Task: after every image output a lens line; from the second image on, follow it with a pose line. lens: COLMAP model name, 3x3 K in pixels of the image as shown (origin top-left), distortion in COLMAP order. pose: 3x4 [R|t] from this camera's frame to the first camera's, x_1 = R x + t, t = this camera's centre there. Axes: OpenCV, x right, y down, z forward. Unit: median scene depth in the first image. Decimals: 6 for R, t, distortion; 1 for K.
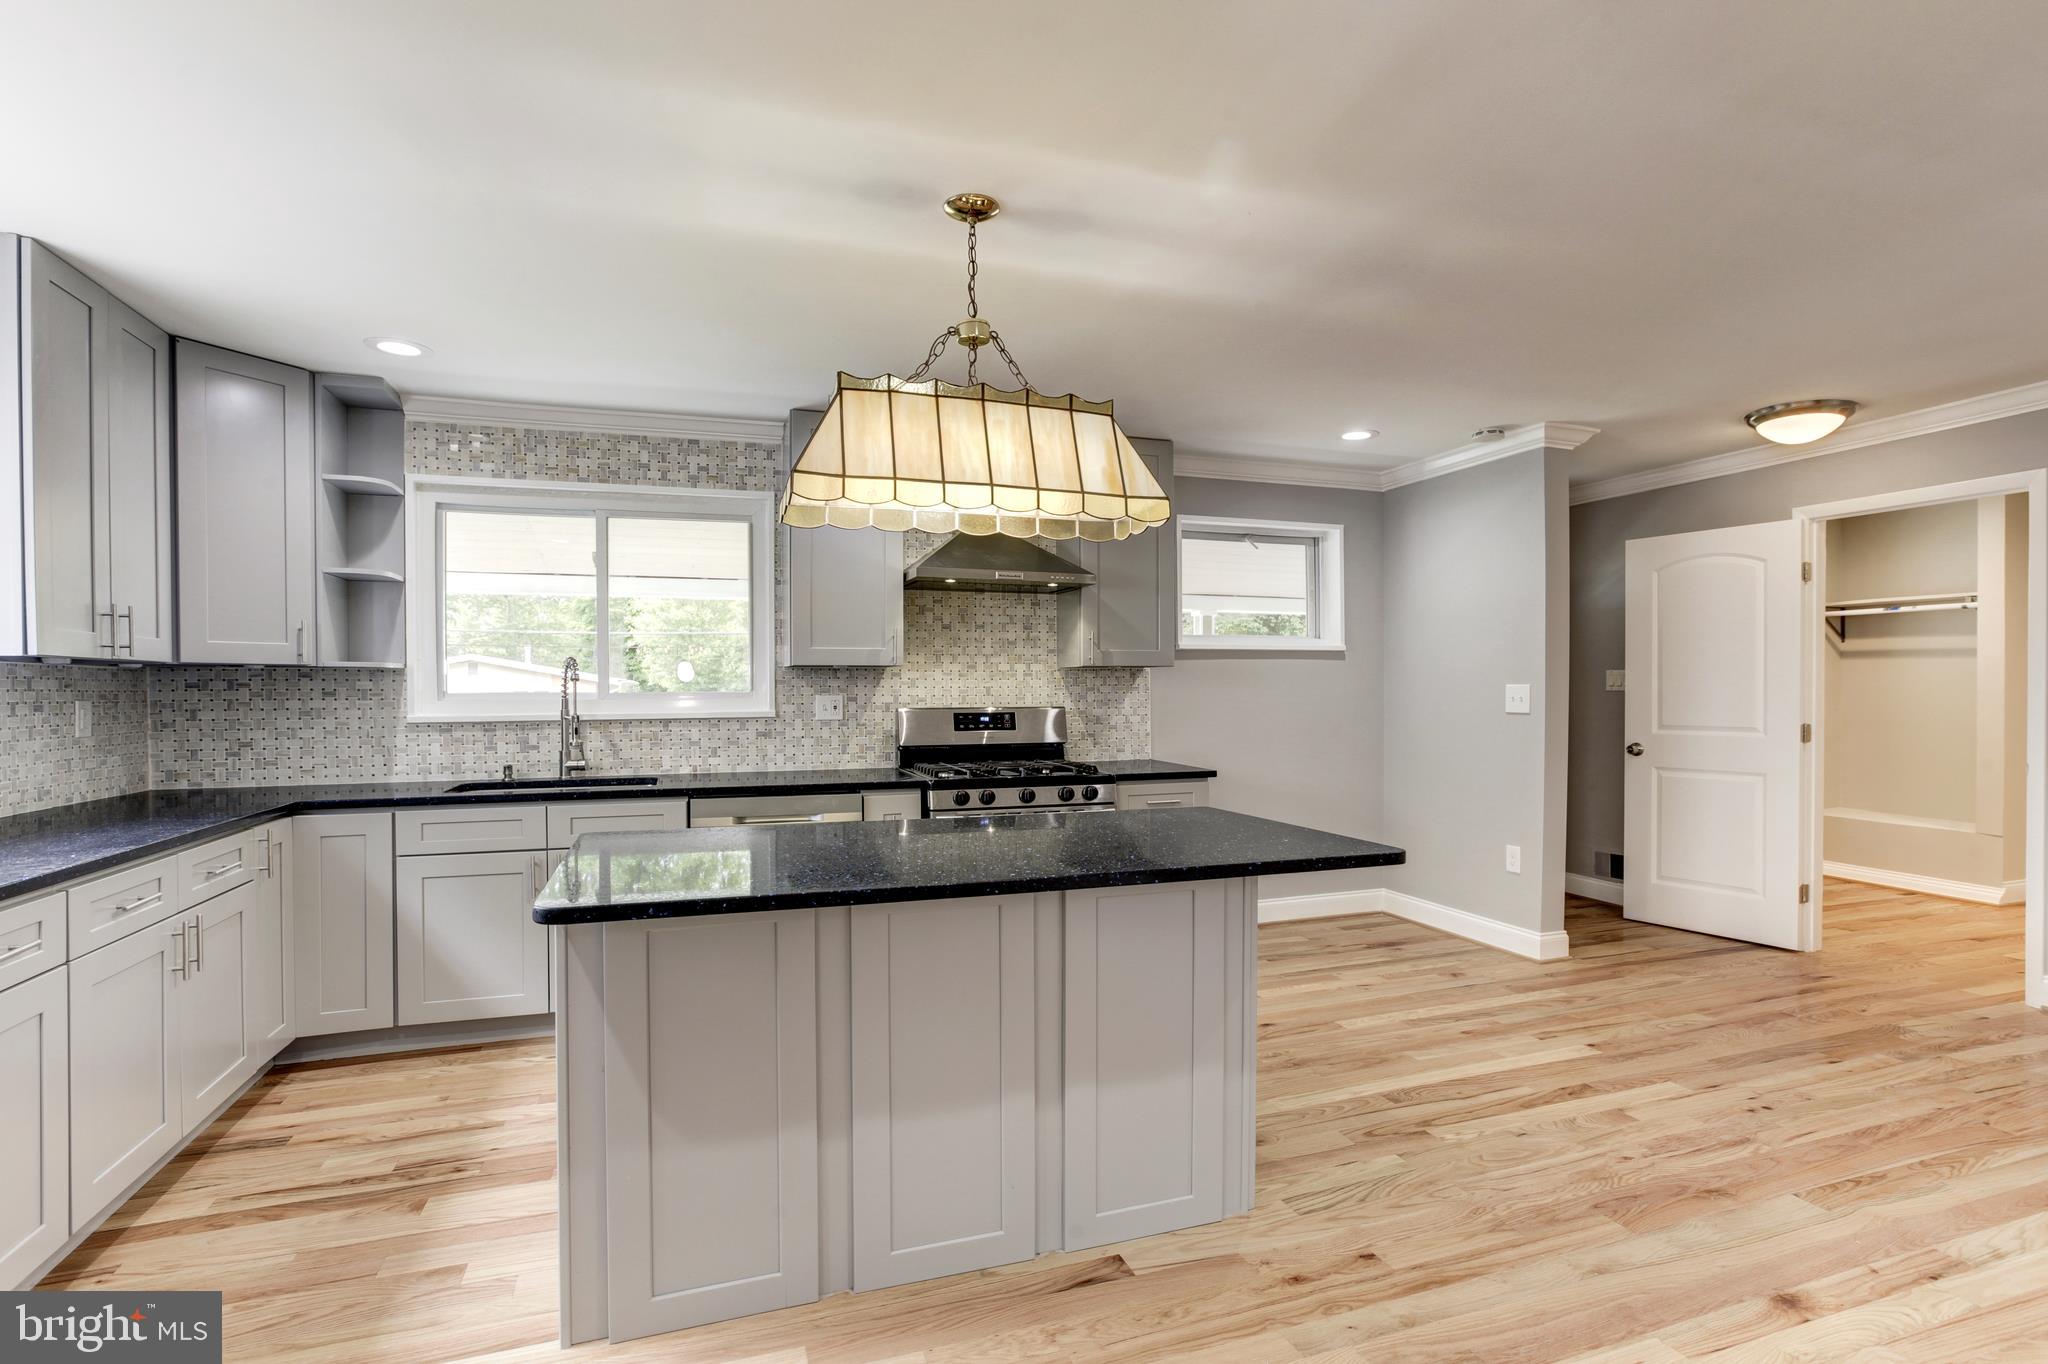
lens RADIAL K [[922.2, 0, 1045.7], [0, 922.2, 690.2], [0, 0, 1]] dist [-0.042722, 0.023418]
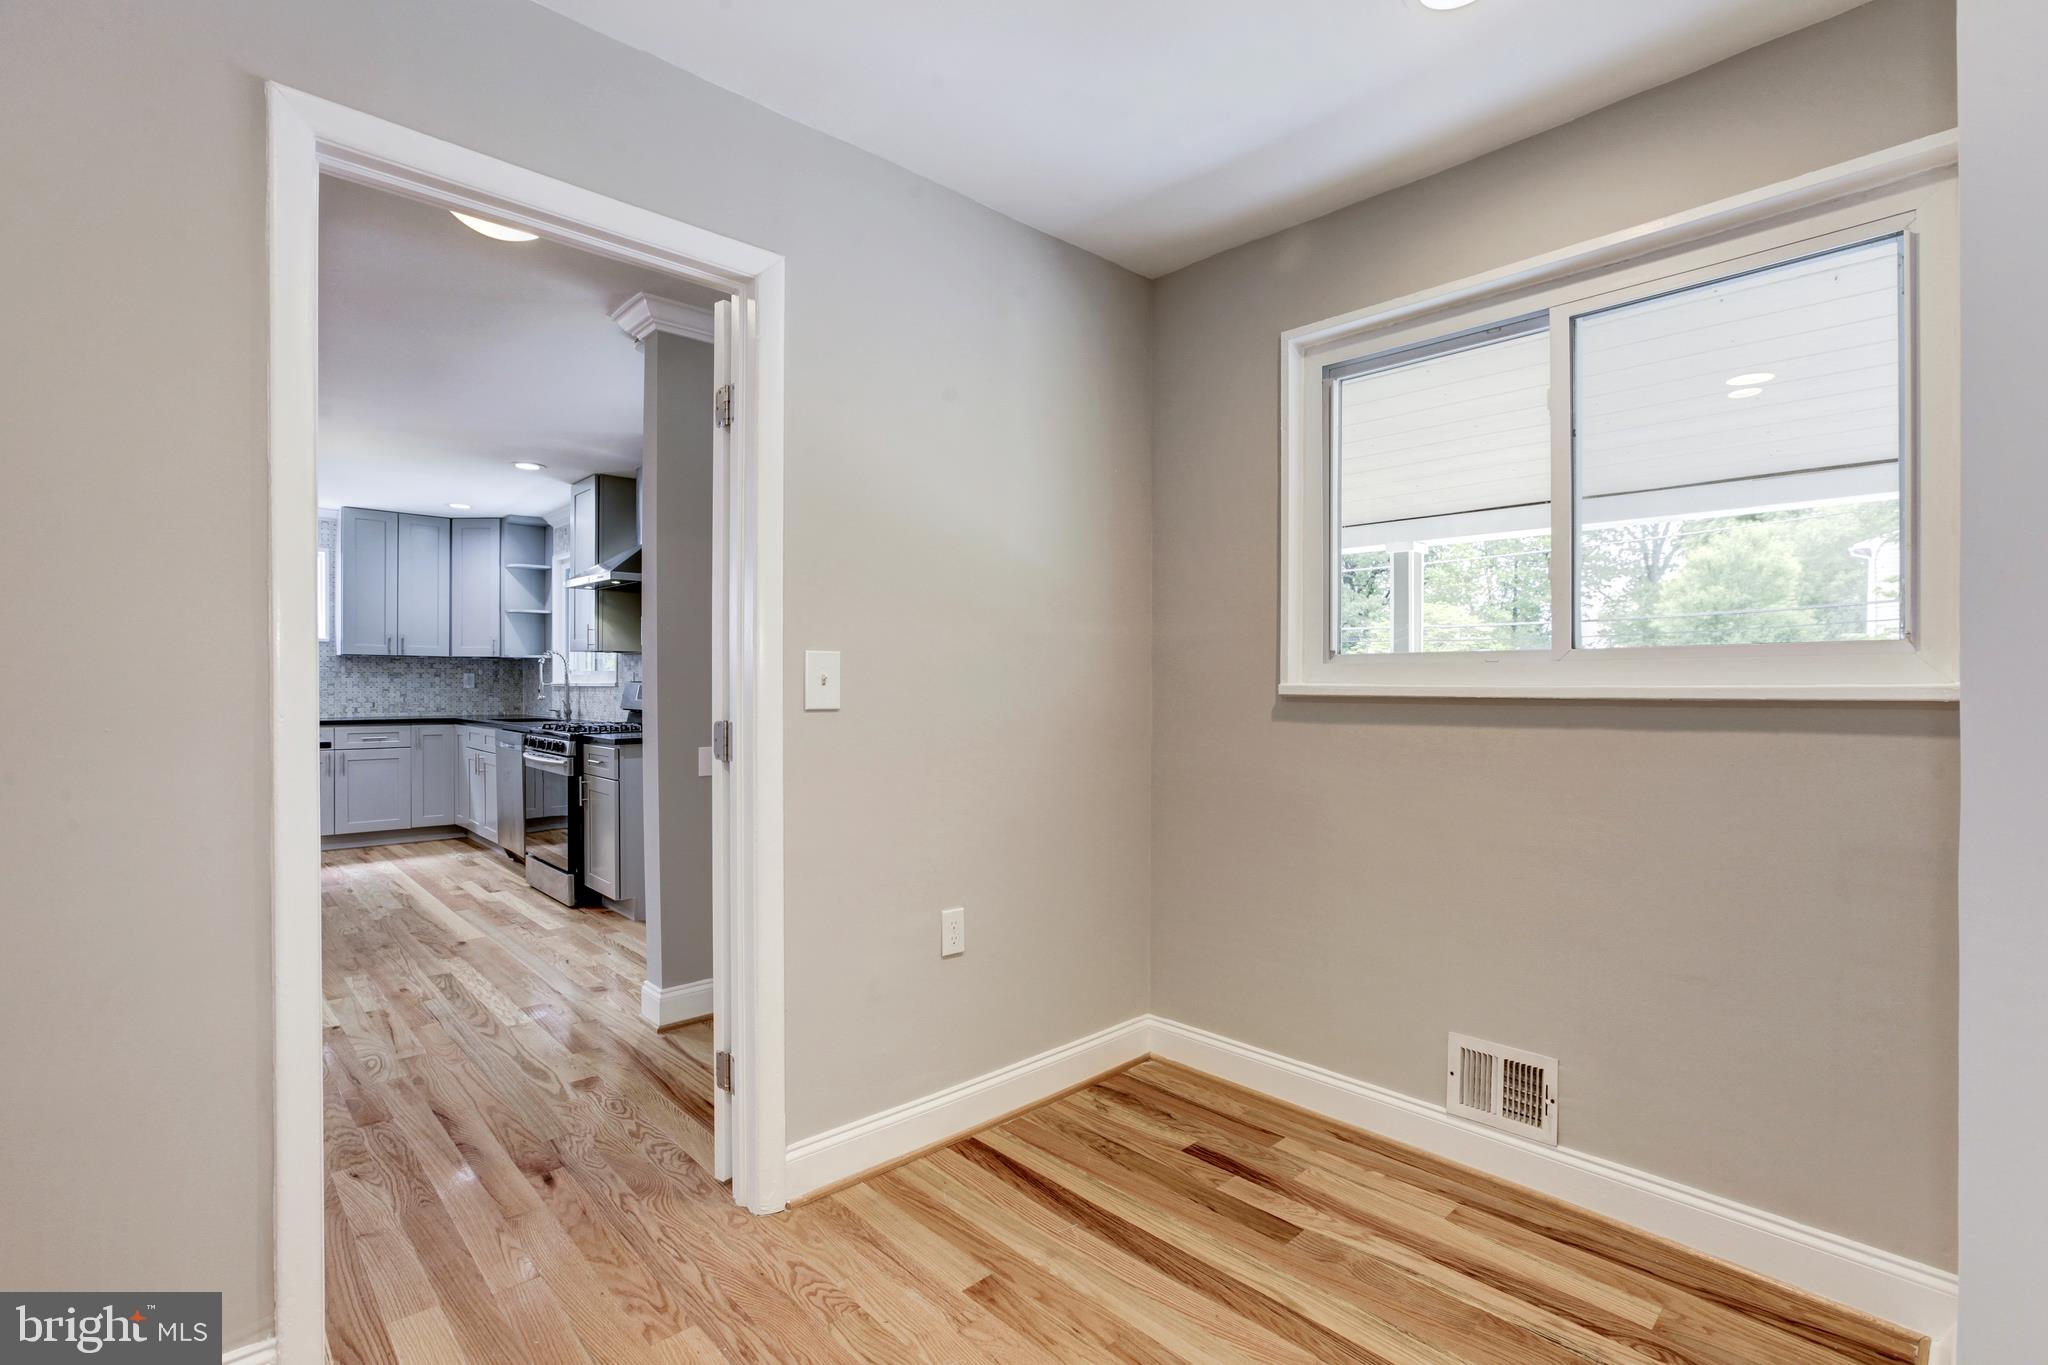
lens RADIAL K [[986.2, 0, 1090.8], [0, 986.2, 689.9], [0, 0, 1]] dist [-0.048535, 0.029894]
pose [[0.434855, 0.011131, -0.900432, 1.560531], [-0.010216, 0.999920, 0.007427, 0.015618], [0.900443, 0.005969, 0.434934, 1.064702]]
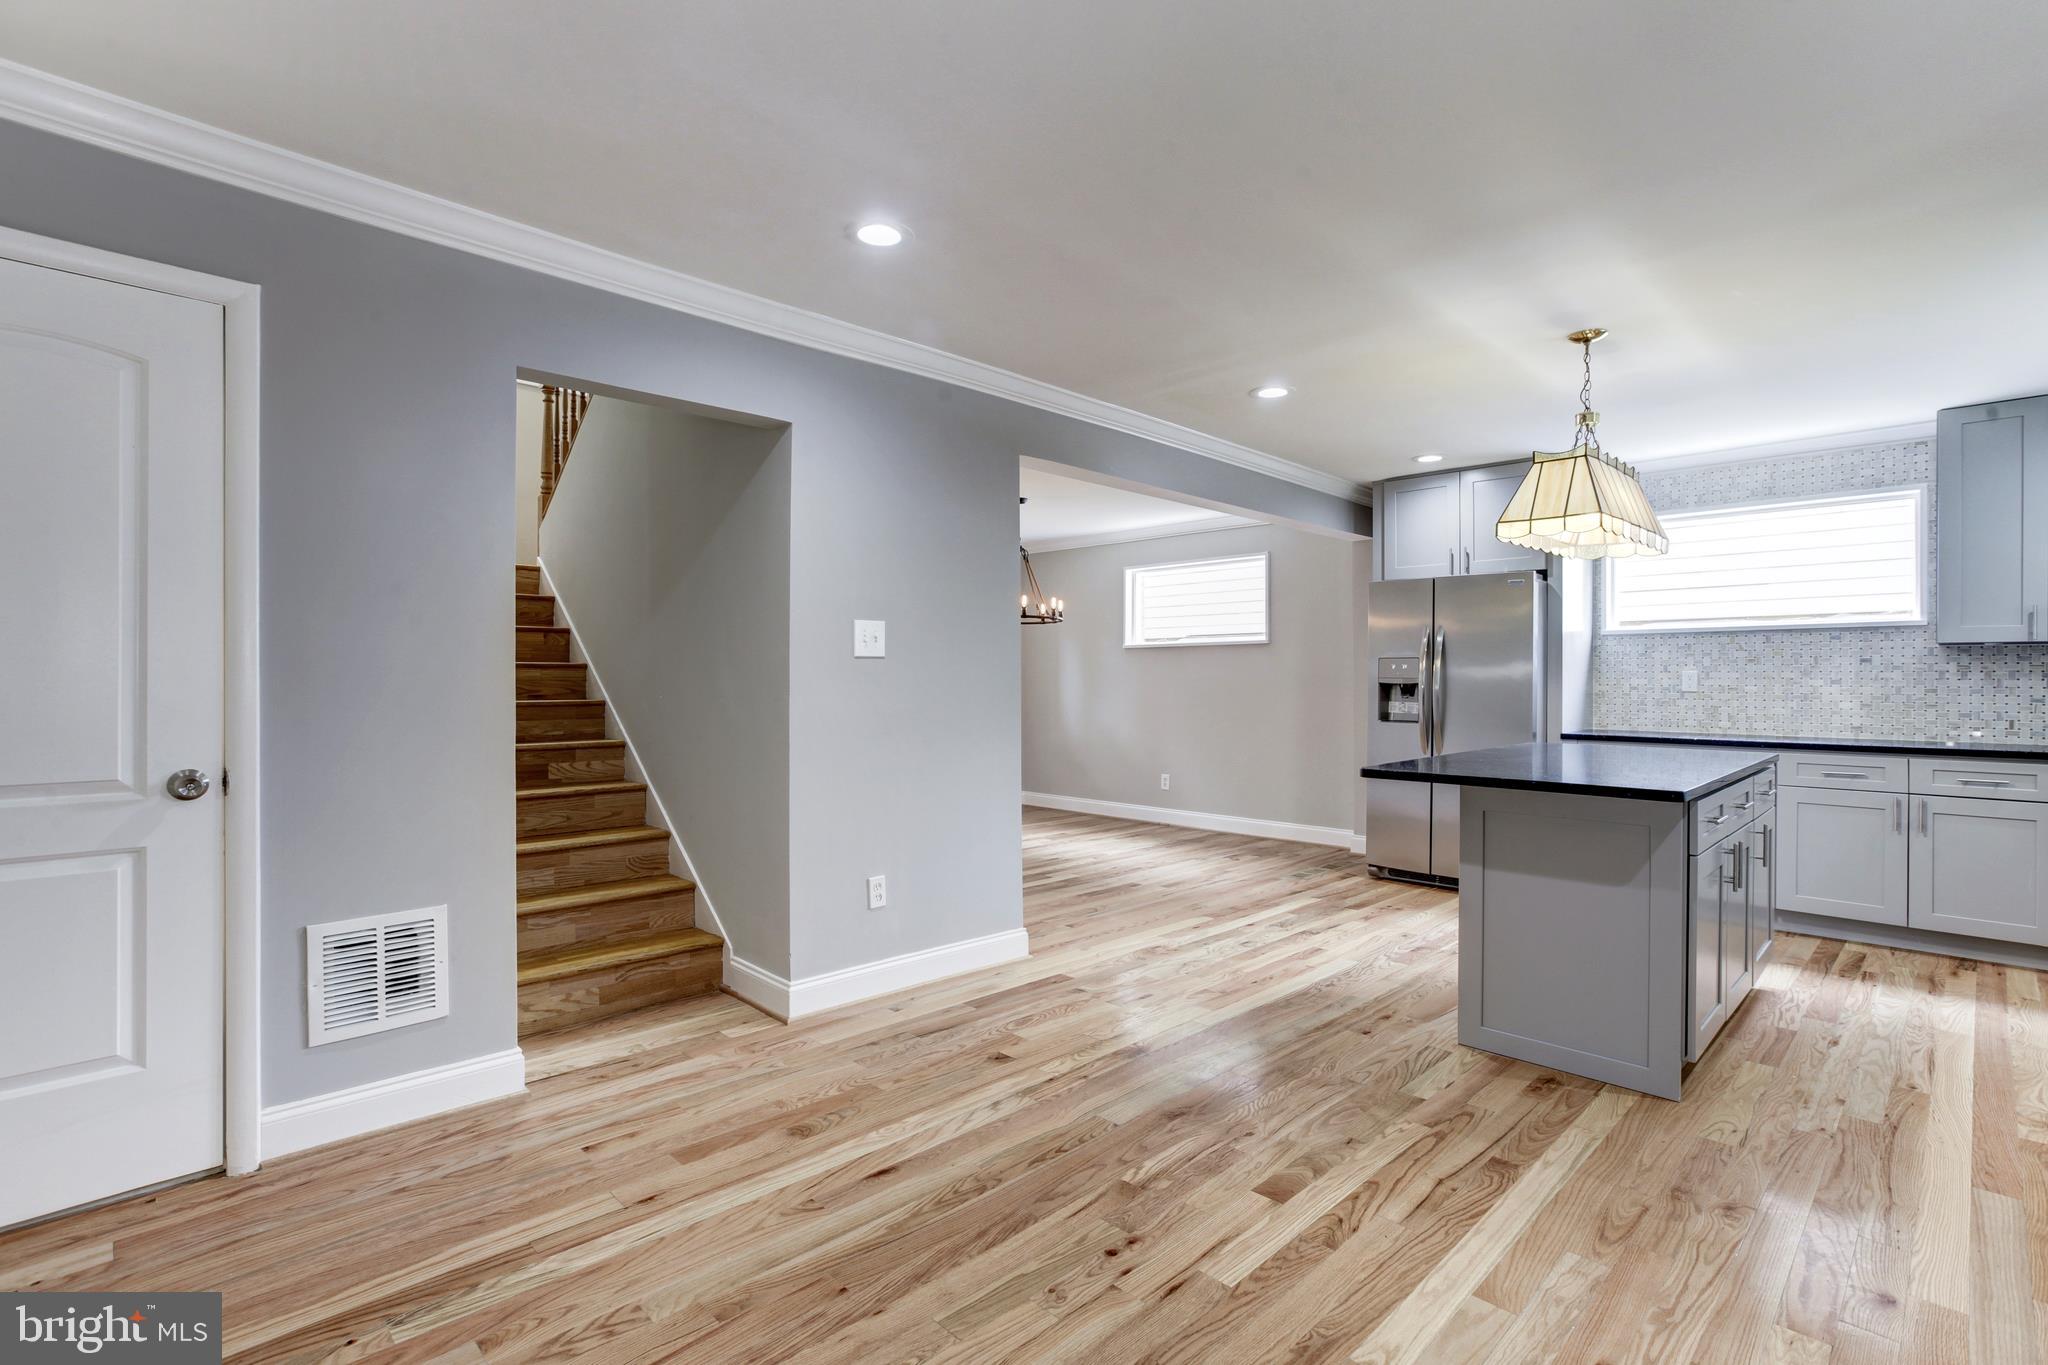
lens RADIAL K [[962.9, 0, 985.7], [0, 962.9, 678.9], [0, 0, 1]] dist [-0.030096, 0.015865]
pose [[-0.906740, 0.000304, -0.421690, 0.815749], [-0.001386, 0.999992, 0.003701, 0.016533], [0.421688, 0.003940, -0.906732, 1.133393]]
